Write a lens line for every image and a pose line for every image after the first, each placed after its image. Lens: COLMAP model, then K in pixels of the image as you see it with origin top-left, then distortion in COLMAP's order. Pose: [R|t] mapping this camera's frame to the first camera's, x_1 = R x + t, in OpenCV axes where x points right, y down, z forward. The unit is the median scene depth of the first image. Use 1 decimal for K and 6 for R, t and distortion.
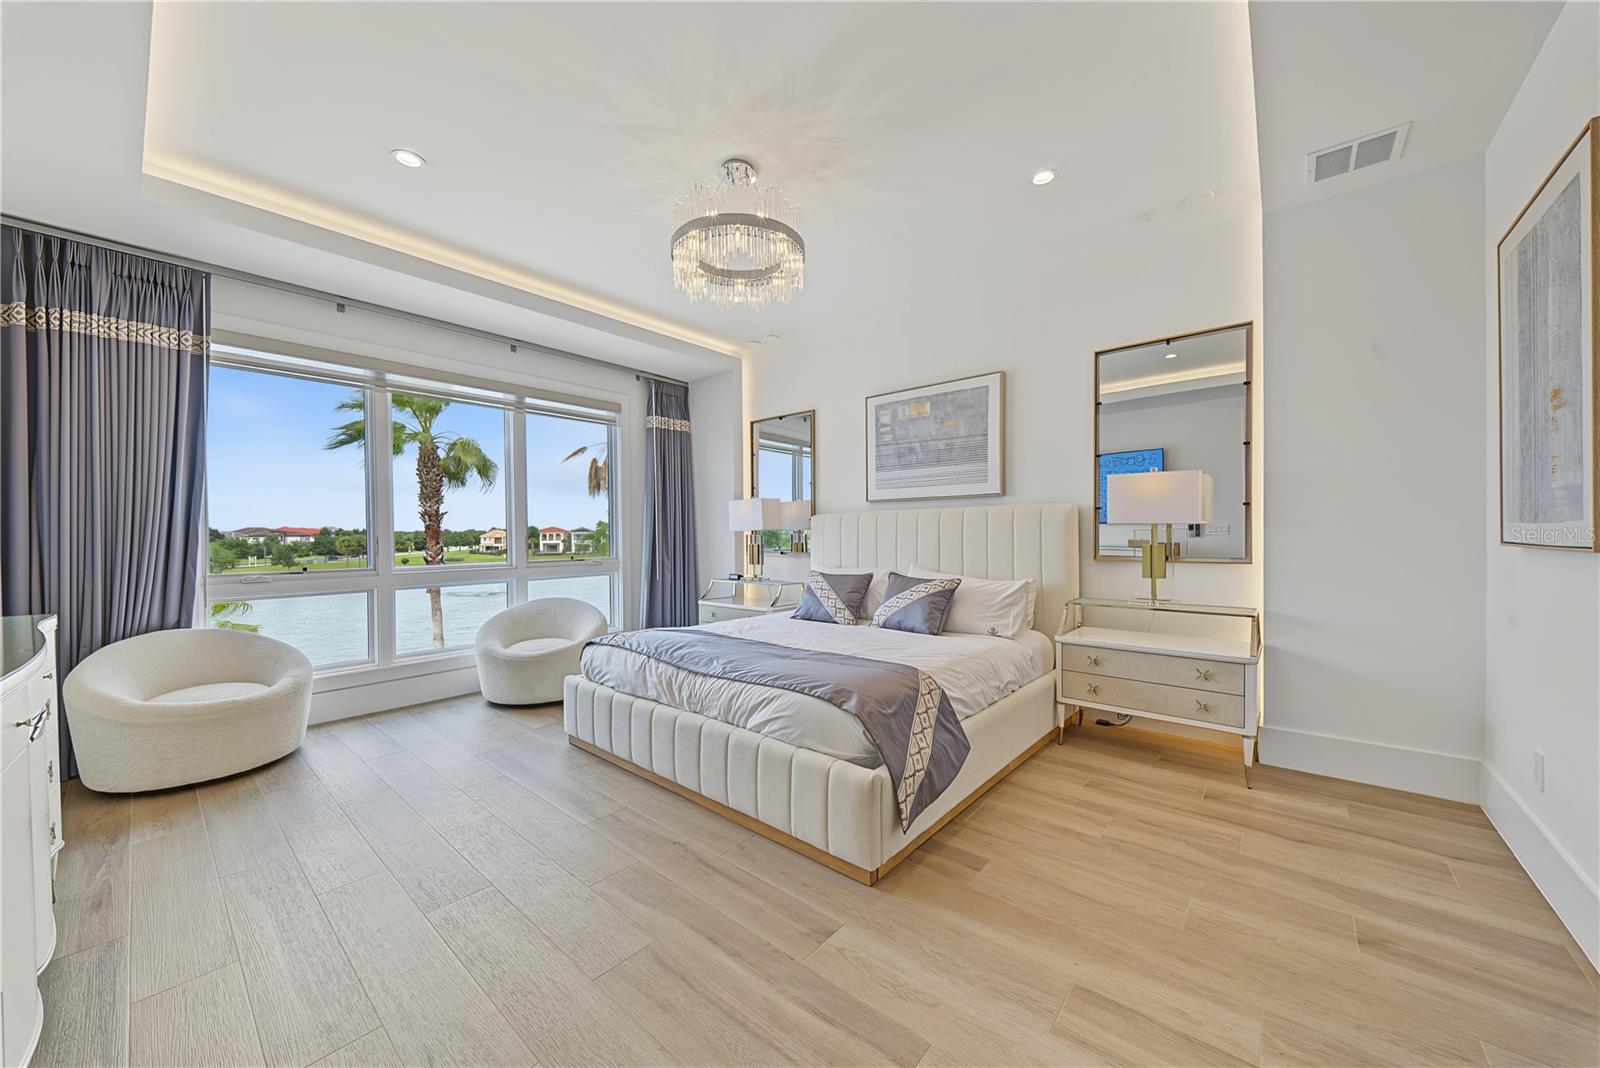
lens RADIAL K [[561.7, 0, 800.9], [0, 561.7, 529.0], [0, 0, 1]] dist [0.001043, -0.004688]
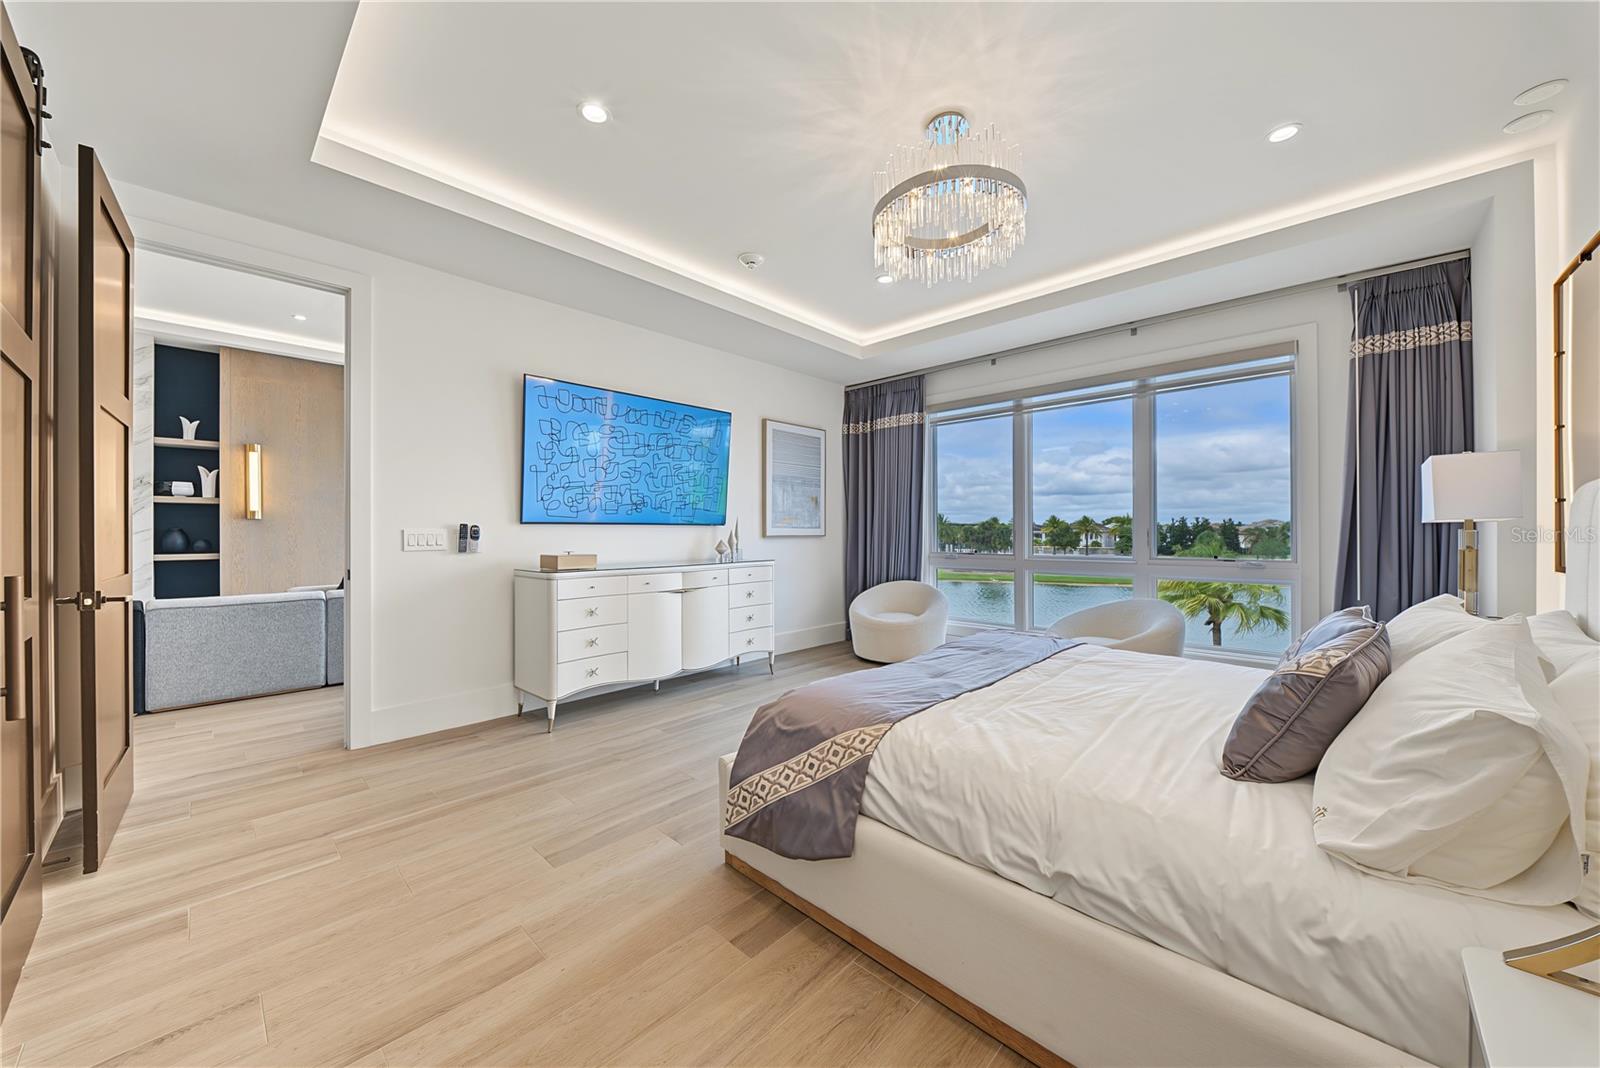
lens RADIAL K [[577.4, 0, 796.6], [0, 577.4, 530.7], [0, 0, 1]] dist [-0.000356, 0.000067]
pose [[-0.066474, 0.005654, -0.997772, 0.800274], [0.005388, 0.999971, 0.005308, 0.006271], [0.997774, -0.005023, -0.066502, 0.806292]]
